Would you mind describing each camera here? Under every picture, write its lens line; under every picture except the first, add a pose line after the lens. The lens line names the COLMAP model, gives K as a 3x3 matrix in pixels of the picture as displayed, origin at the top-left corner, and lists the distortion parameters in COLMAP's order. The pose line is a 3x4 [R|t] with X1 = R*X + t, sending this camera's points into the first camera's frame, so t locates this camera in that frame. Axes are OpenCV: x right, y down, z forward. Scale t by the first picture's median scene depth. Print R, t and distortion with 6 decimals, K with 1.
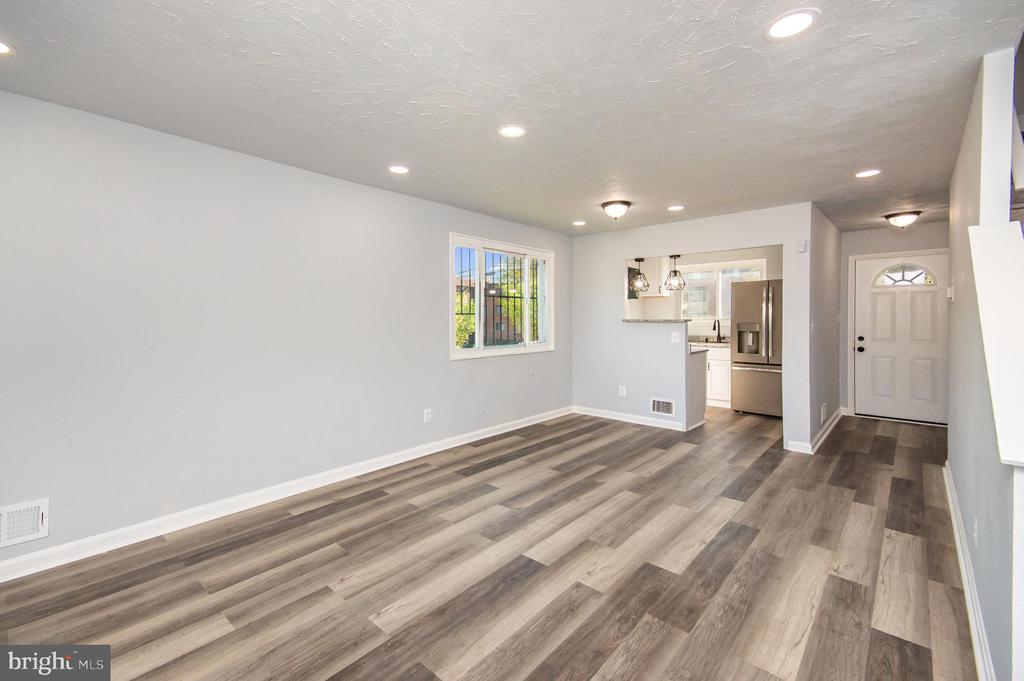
lens RADIAL K [[448.7, 0, 511.4], [0, 448.7, 318.2], [0, 0, 1]] dist [0.035924, 0.000010]
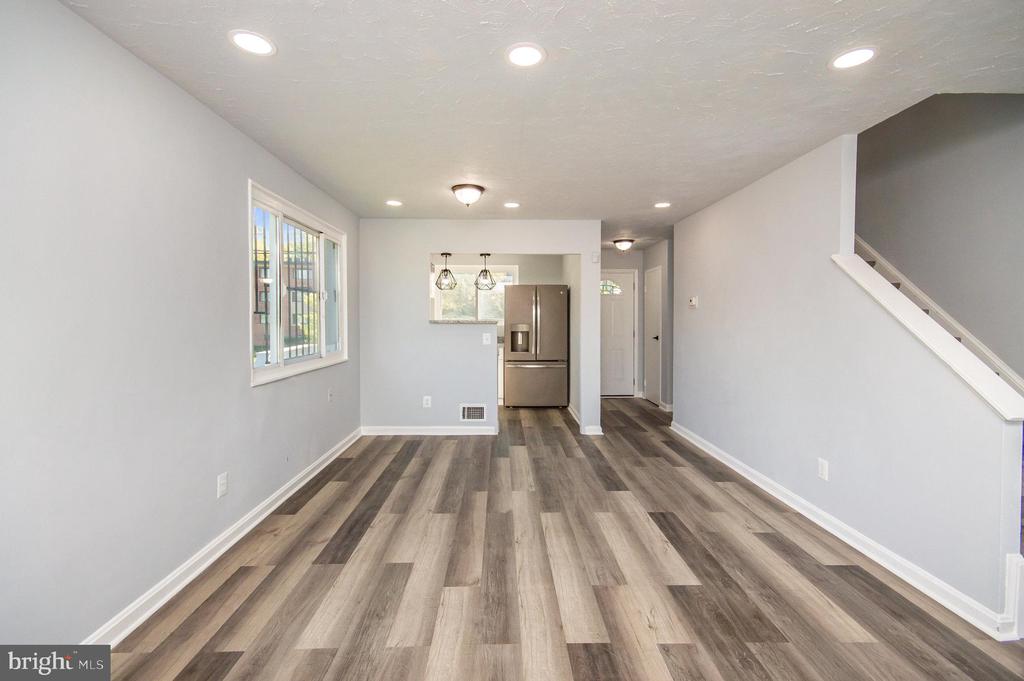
lens RADIAL K [[452.1, 0, 510.8], [0, 452.1, 324.6], [0, 0, 1]] dist [0.028042, -0.011094]
pose [[0.733769, -0.007389, 0.679358, -0.375838], [0.000532, 0.999947, 0.010301, 0.002209], [-0.679398, -0.007197, 0.733734, 0.370433]]
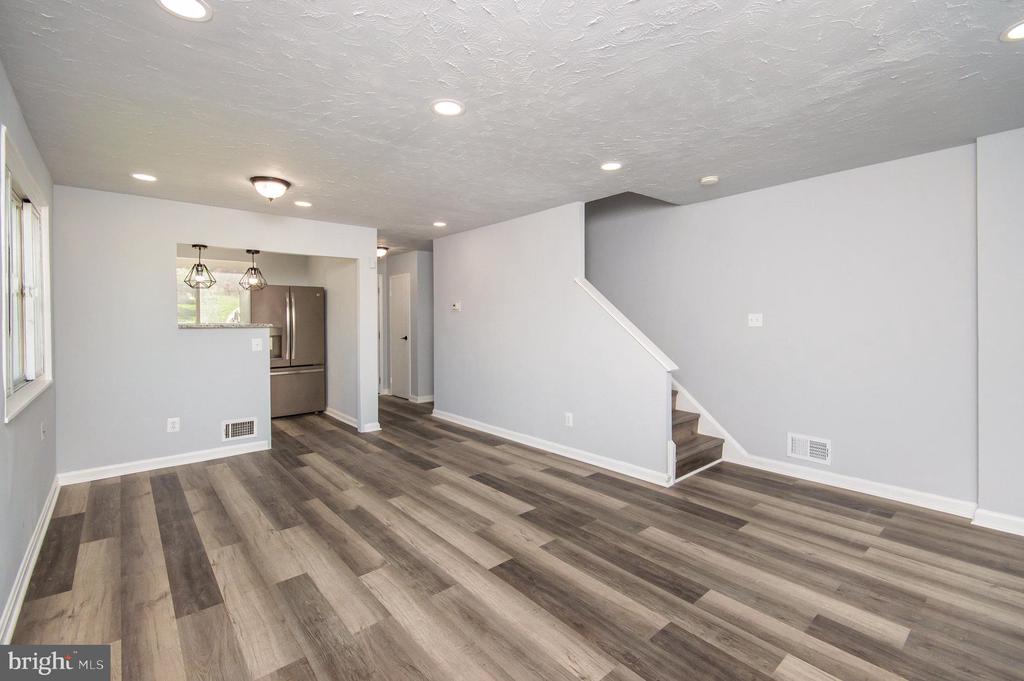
lens RADIAL K [[449.1, 0, 514.6], [0, 449.1, 320.8], [0, 0, 1]] dist [0.013425, 0.000062]
pose [[0.130968, -0.002627, 0.991383, -0.633232], [0.010107, 0.999948, 0.001314, 0.000169], [-0.991335, 0.009848, 0.130988, 0.573107]]
